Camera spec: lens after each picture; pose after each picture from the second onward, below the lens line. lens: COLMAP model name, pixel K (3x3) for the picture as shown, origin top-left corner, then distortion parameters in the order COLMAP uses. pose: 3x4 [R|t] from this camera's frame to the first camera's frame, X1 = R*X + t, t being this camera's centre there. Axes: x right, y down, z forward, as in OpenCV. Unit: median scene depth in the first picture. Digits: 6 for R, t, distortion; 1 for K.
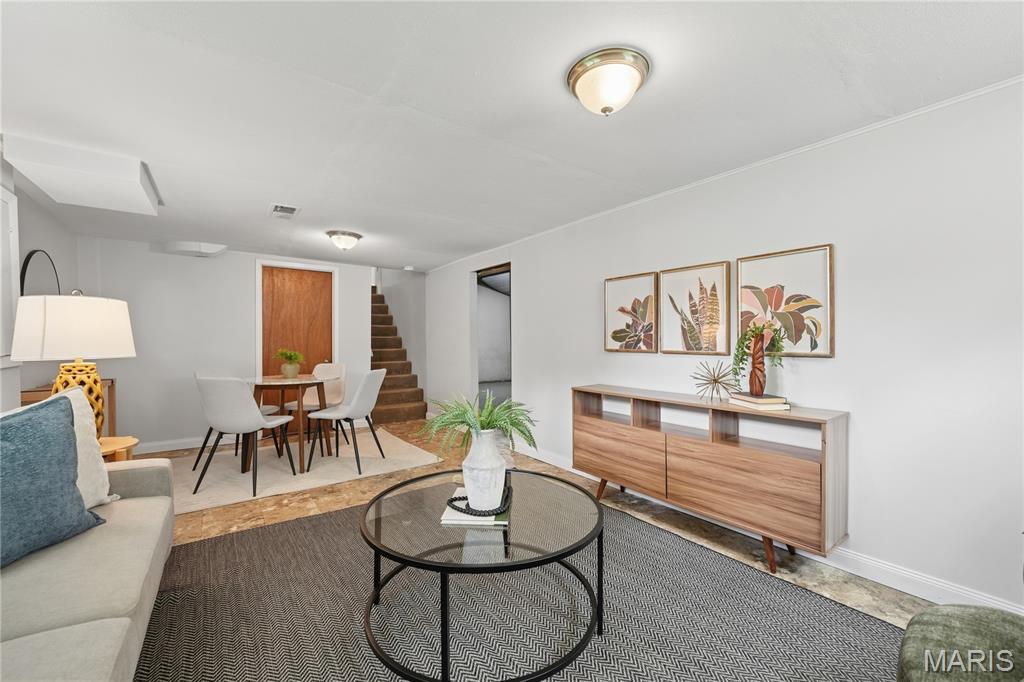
lens RADIAL K [[404.6, 0, 513.2], [0, 404.6, 340.7], [0, 0, 1]] dist [-0.002320, 0.000351]
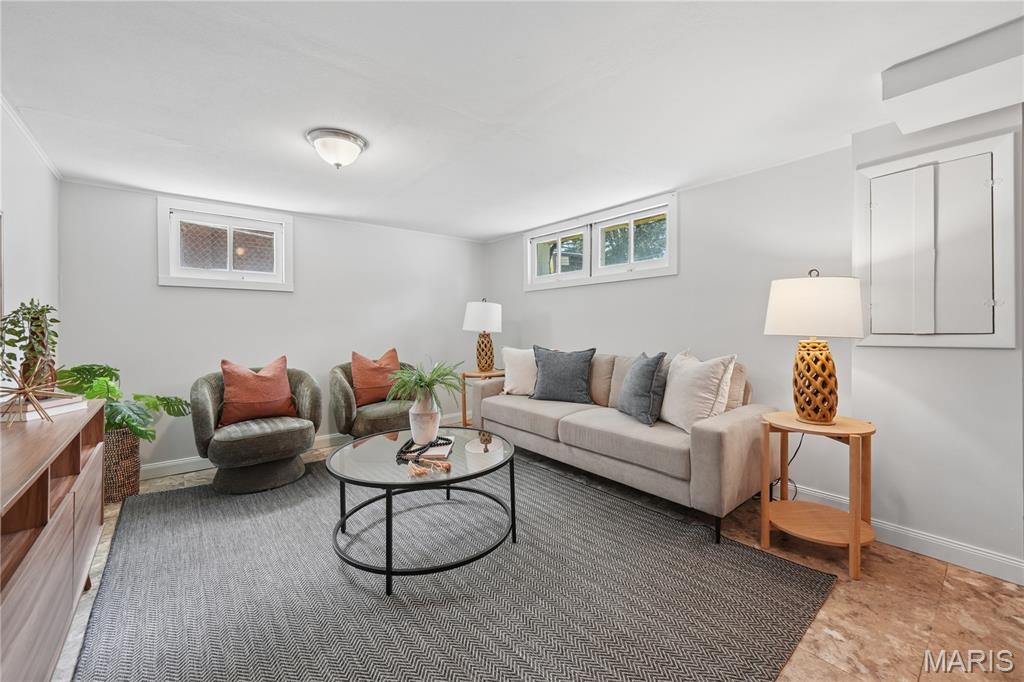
lens RADIAL K [[404.6, 0, 507.9], [0, 404.6, 330.2], [0, 0, 1]] dist [-0.002320, 0.000351]
pose [[-0.997000, 0.005905, -0.077181, -0.177136], [0.005458, 0.999967, 0.006007, 0.016540], [0.077214, 0.005568, -0.996999, 1.561930]]
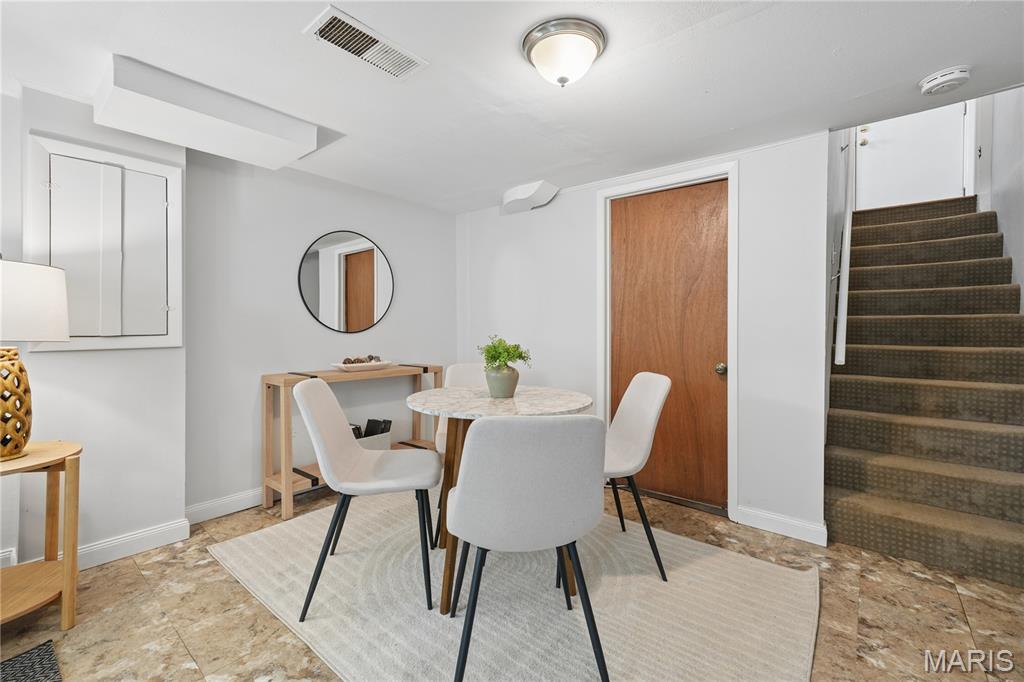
lens RADIAL K [[431.4, 0, 504.0], [0, 431.4, 331.1], [0, 0, 1]] dist [0.016488, 0.000965]
pose [[0.239449, 0.007903, -0.970877, -0.047711], [-0.003957, 0.999967, 0.007164, 0.014840], [0.970901, 0.002126, 0.239472, 1.364136]]
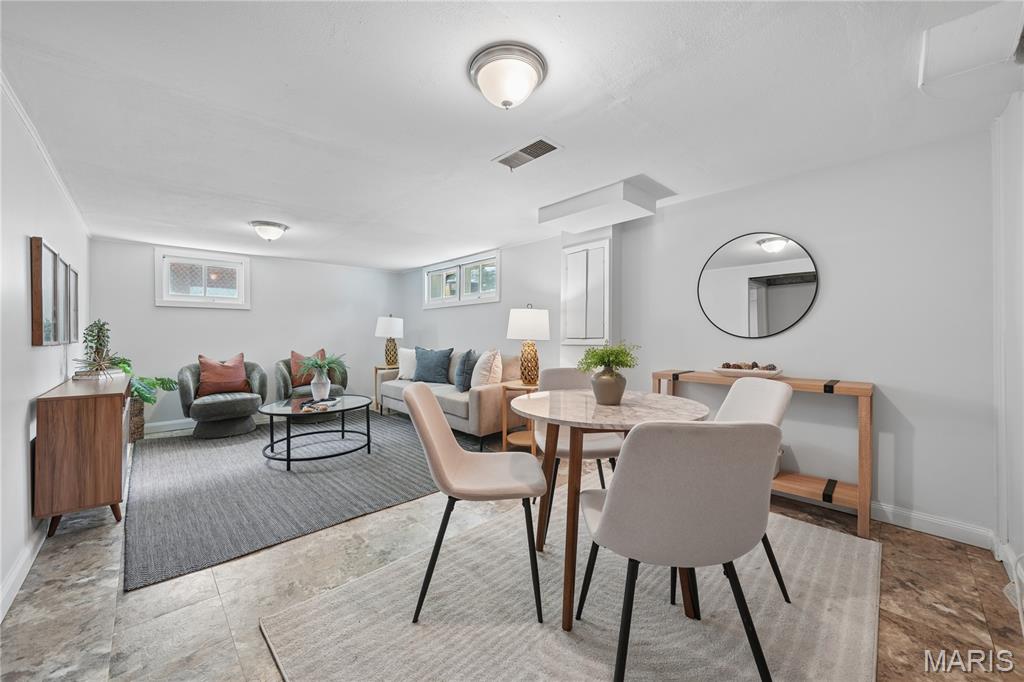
lens RADIAL K [[383.3, 0, 510.1], [0, 383.3, 338.7], [0, 0, 1]] dist [-0.009629, 0.000385]
pose [[-0.989219, 0.004033, -0.146391, -0.575145], [0.002905, 0.999964, 0.007915, 0.022691], [0.146417, 0.007404, -0.989195, 2.230158]]
